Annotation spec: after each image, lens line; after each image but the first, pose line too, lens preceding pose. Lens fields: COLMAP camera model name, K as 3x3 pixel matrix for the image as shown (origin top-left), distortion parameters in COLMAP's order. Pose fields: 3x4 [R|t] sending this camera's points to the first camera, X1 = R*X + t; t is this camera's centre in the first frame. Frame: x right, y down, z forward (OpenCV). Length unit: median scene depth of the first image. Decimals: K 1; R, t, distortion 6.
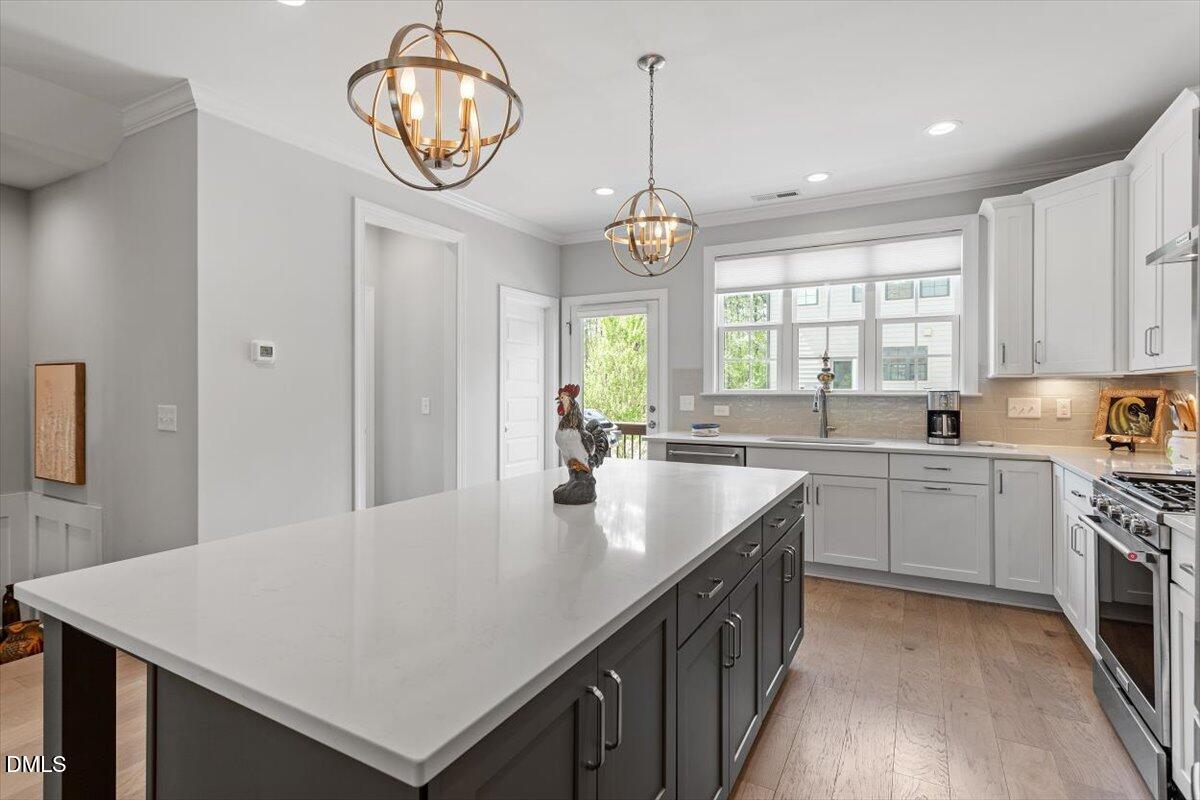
lens RADIAL K [[570.4, 0, 606.0], [0, 570.4, 394.6], [0, 0, 1]] dist [0.002242, 0.001455]
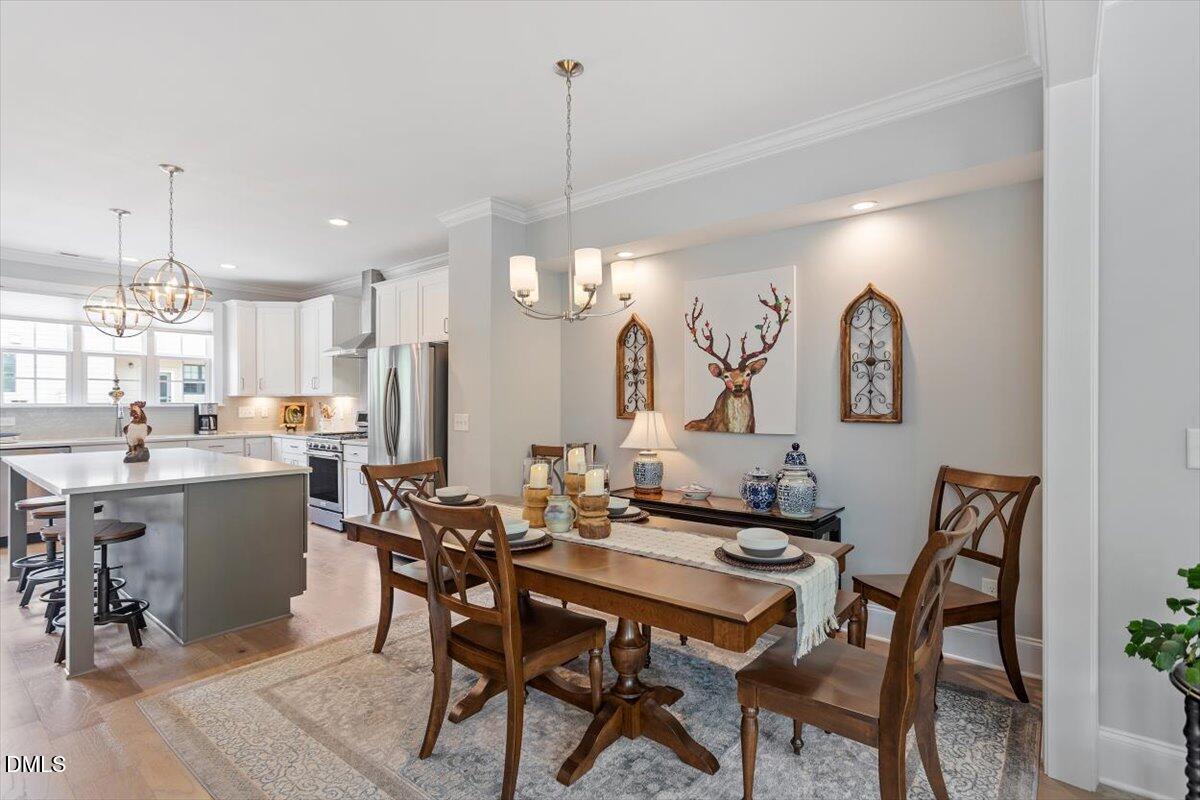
lens RADIAL K [[570.4, 0, 600.2], [0, 570.4, 405.1], [0, 0, 1]] dist [0.002242, 0.001455]
pose [[0.181803, -0.007114, 0.983309, -0.885563], [0.011024, 0.999926, 0.005196, 0.002970], [-0.983273, 0.009896, 0.181868, -0.471604]]
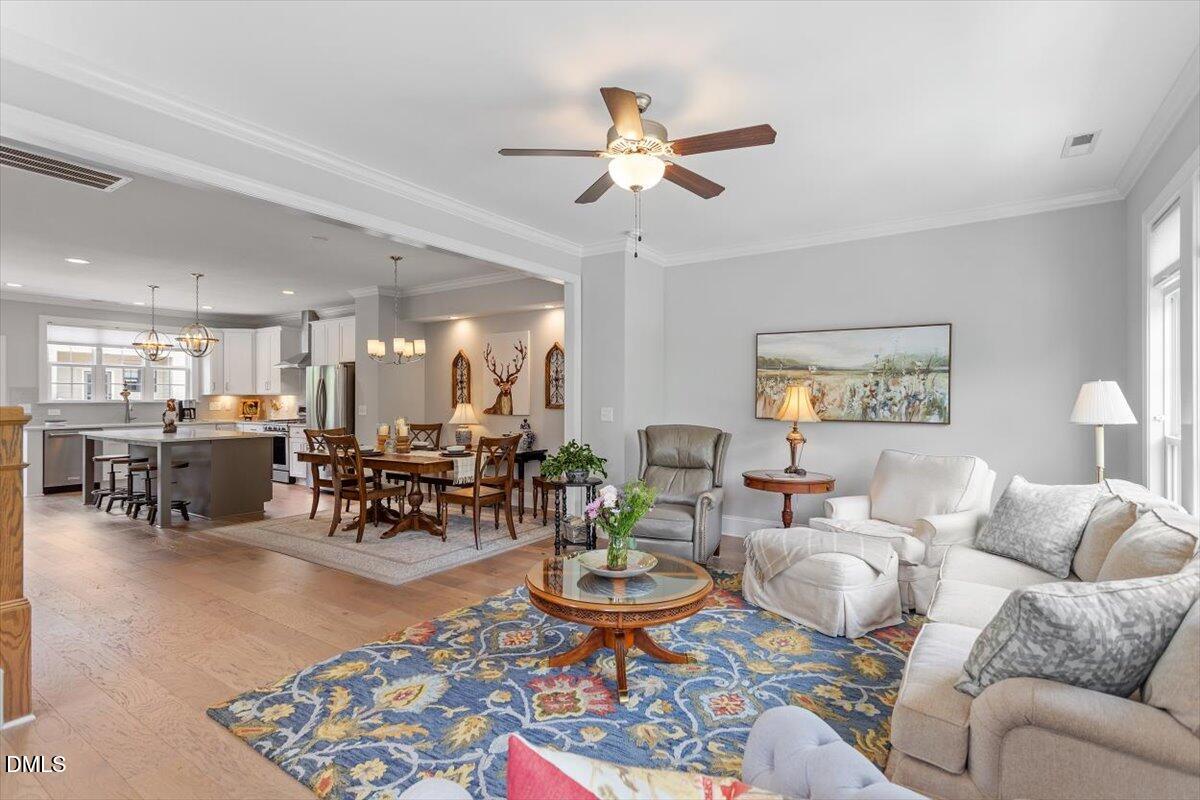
lens RADIAL K [[570.4, 0, 606.2], [0, 570.4, 401.8], [0, 0, 1]] dist [0.002242, 0.001455]
pose [[0.082211, -0.006334, 0.996595, -1.721223], [0.011890, 0.999915, 0.005374, 0.009286], [-0.996544, 0.011407, 0.082279, -0.996999]]
